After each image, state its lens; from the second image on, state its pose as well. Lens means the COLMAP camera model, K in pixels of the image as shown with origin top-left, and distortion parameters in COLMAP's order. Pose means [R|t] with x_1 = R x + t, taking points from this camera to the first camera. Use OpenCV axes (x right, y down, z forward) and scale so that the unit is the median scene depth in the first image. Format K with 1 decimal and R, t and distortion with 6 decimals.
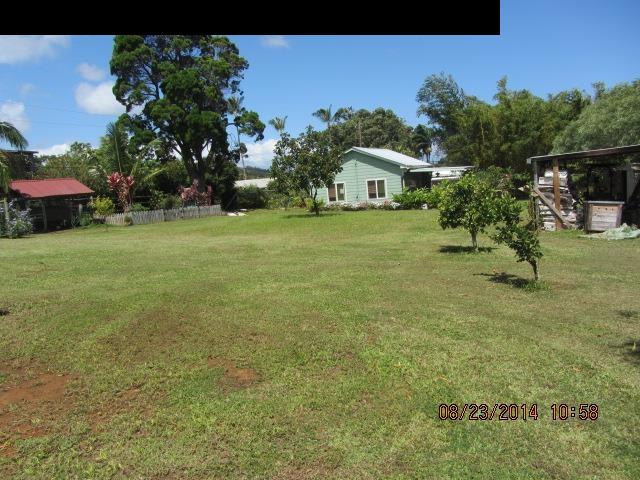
lens RADIAL K [[533.3, 0, 333.4], [0, 533.3, 238.3], [0, 0, 1]] dist [-0.048825, 0.005266]
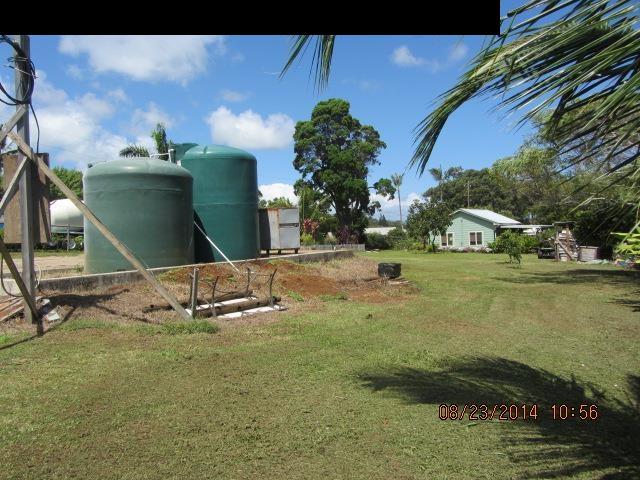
lens RADIAL K [[533.3, 0, 333.4], [0, 533.3, 238.3], [0, 0, 1]] dist [-0.048825, 0.005266]
pose [[0.979490, 0.045926, -0.196189, -0.013404], [-0.063837, 0.994251, -0.085967, 0.052226], [0.191113, 0.096728, 0.976790, -0.447923]]
